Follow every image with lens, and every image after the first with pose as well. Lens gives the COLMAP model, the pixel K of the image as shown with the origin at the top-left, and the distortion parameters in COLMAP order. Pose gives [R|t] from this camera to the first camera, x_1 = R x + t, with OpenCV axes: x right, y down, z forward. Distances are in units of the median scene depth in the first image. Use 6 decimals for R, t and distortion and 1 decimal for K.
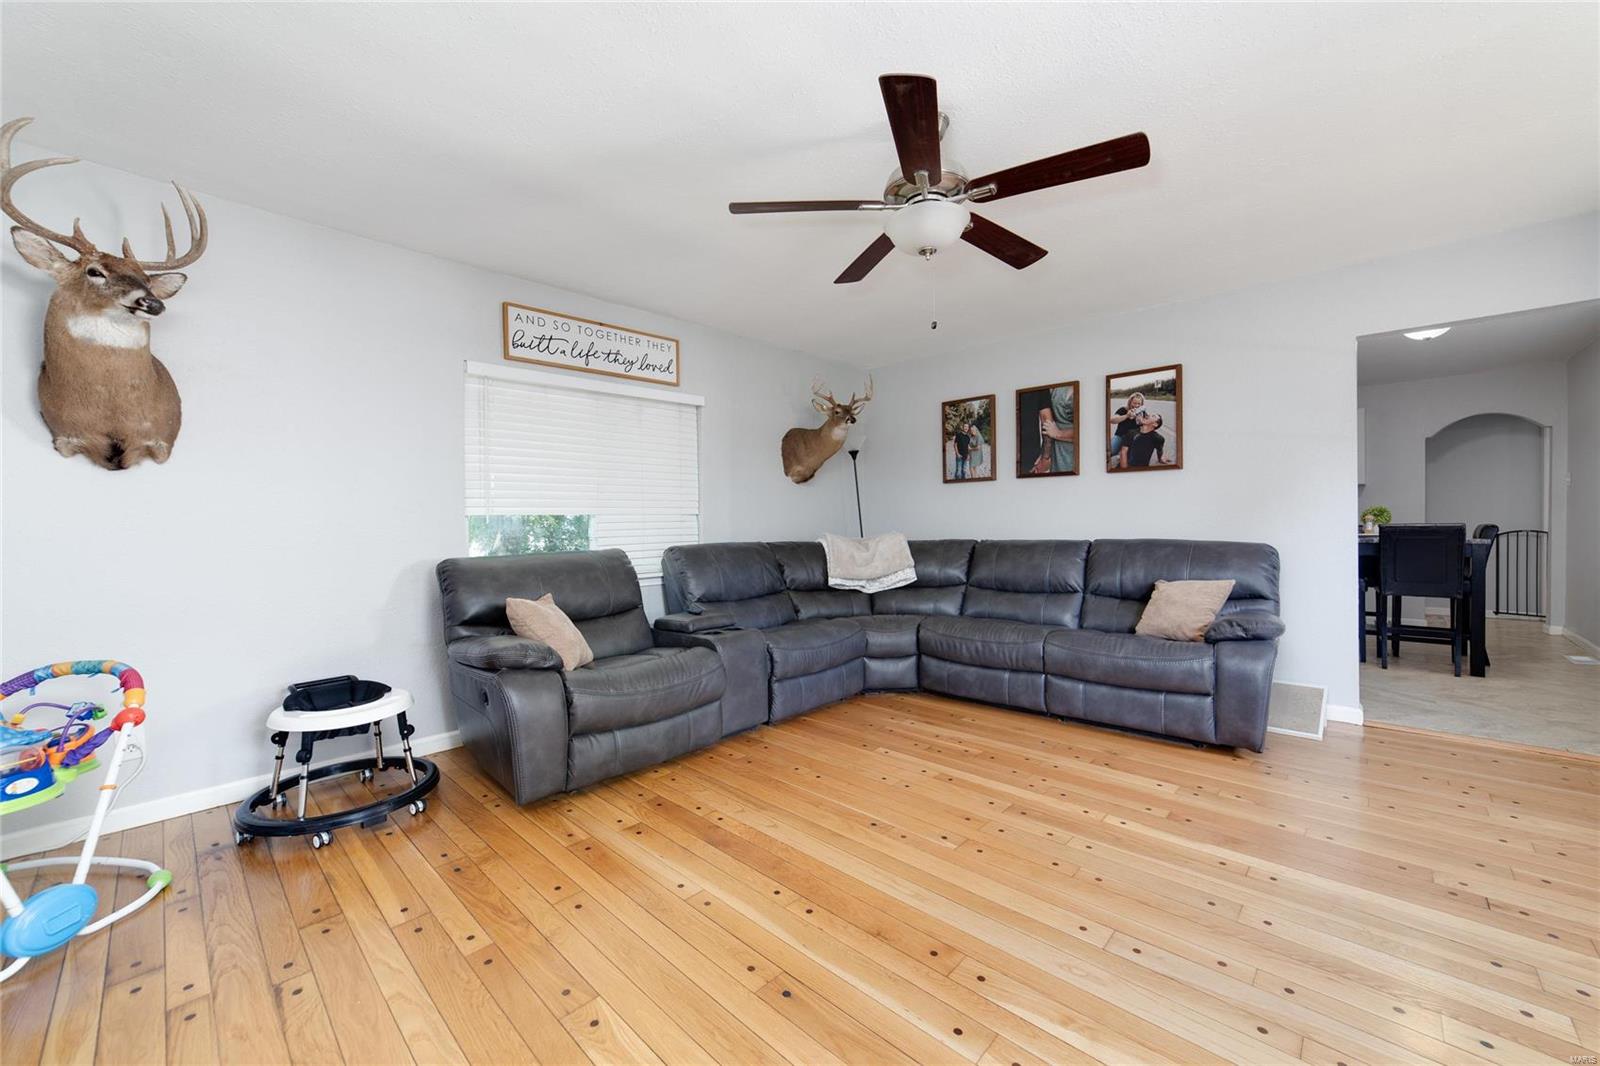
lens RADIAL K [[623.6, 0, 797.7], [0, 623.6, 528.3], [0, 0, 1]] dist [-0.016668, 0.003875]
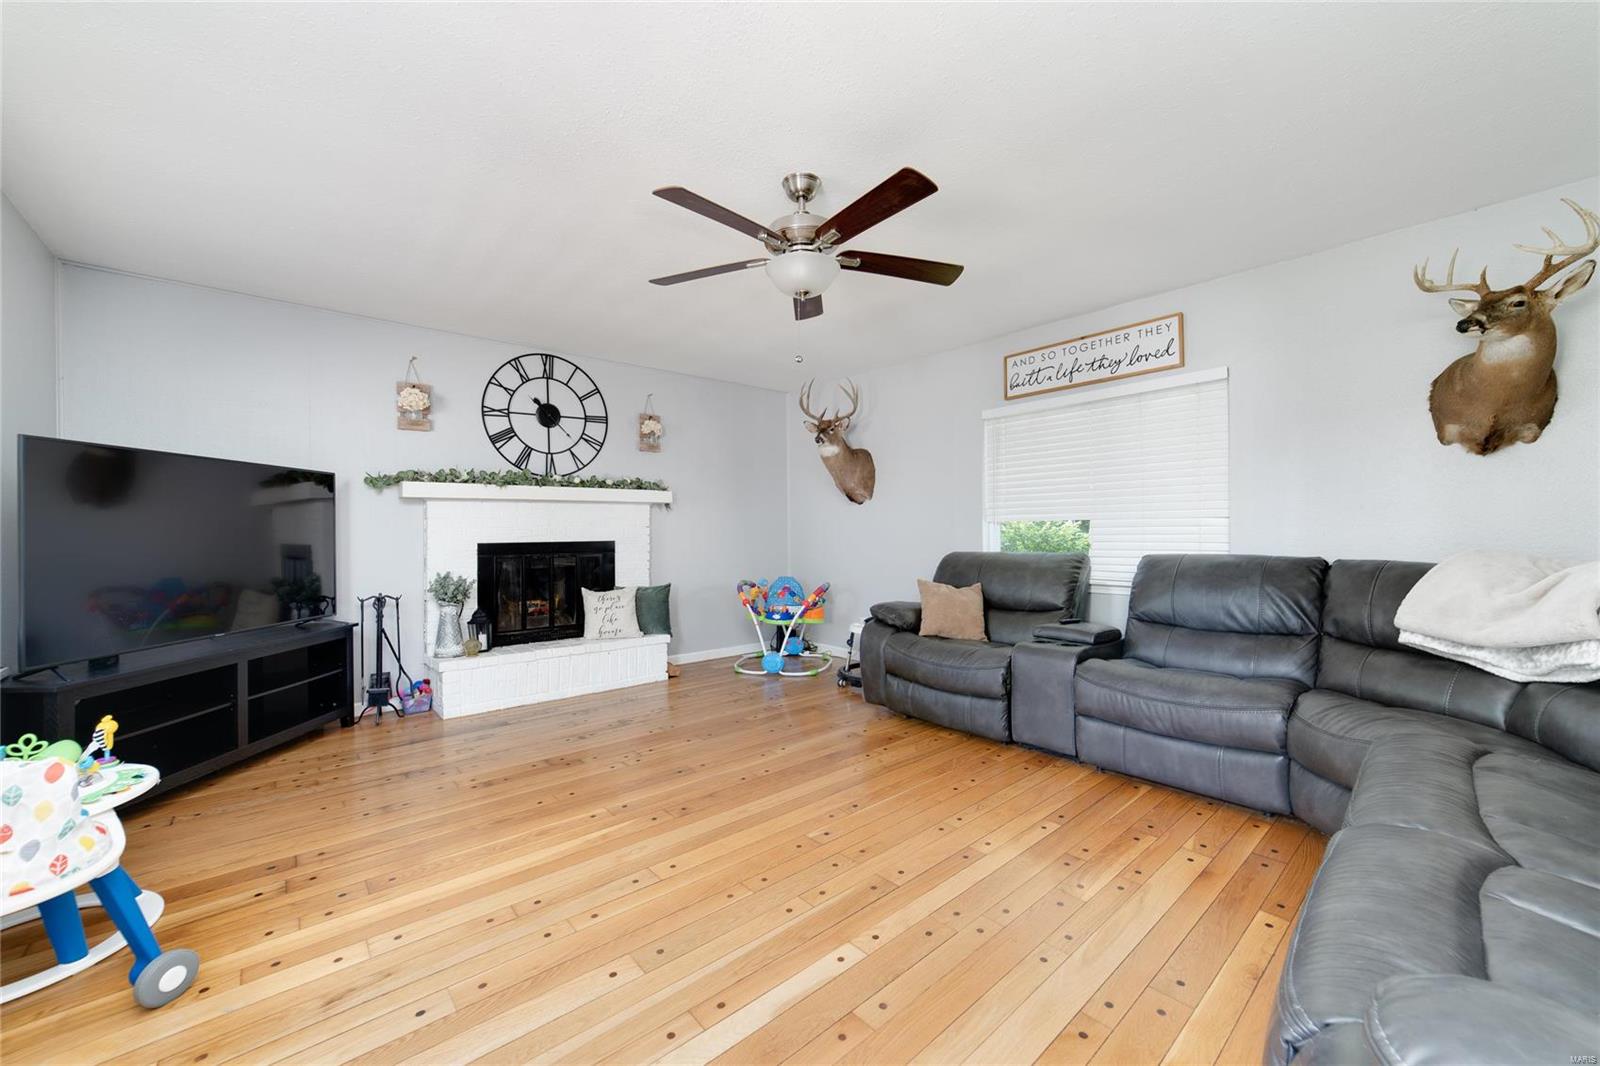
lens RADIAL K [[623.6, 0, 813.3], [0, 623.6, 526.2], [0, 0, 1]] dist [-0.016668, 0.003875]
pose [[-0.080925, 0.007920, -0.996689, 0.753365], [-0.003207, 0.999961, 0.008206, -0.018079], [0.996715, 0.003860, -0.080897, 0.622961]]
